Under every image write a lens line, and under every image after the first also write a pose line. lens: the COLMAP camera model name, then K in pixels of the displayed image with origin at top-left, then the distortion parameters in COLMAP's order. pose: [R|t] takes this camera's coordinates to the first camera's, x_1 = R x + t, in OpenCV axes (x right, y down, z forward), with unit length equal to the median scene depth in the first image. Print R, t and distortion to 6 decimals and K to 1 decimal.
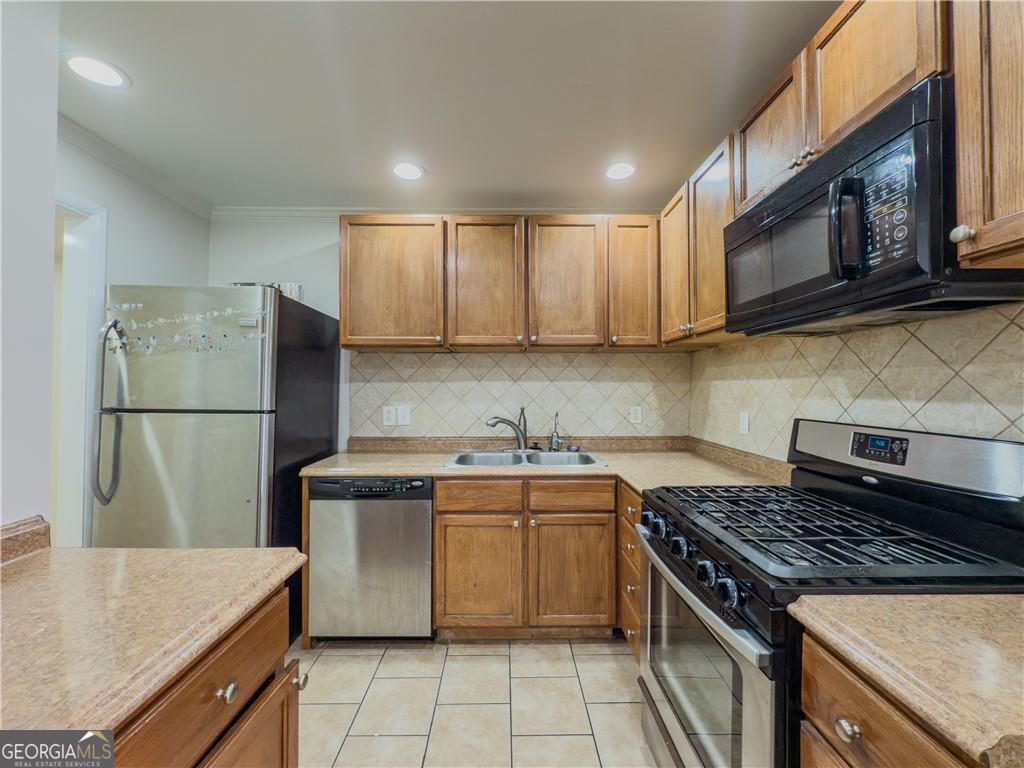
lens RADIAL K [[406.7, 0, 511.9], [0, 406.7, 383.2], [0, 0, 1]] dist [-0.007380, -0.000311]
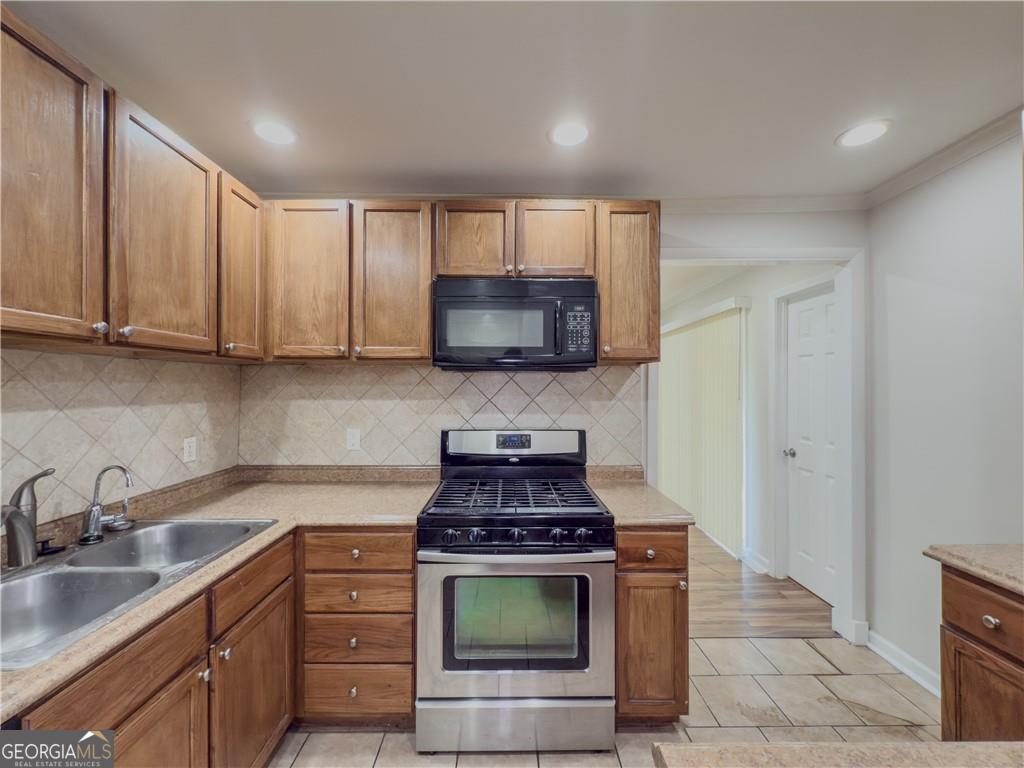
lens RADIAL K [[406.7, 0, 512.3], [0, 406.7, 384.1], [0, 0, 1]] dist [-0.007380, -0.000311]
pose [[0.009084, 0.006345, 0.999939, -0.451930], [-0.008224, 0.999947, -0.006271, -0.041960], [-0.999925, -0.008167, 0.009135, 0.493056]]
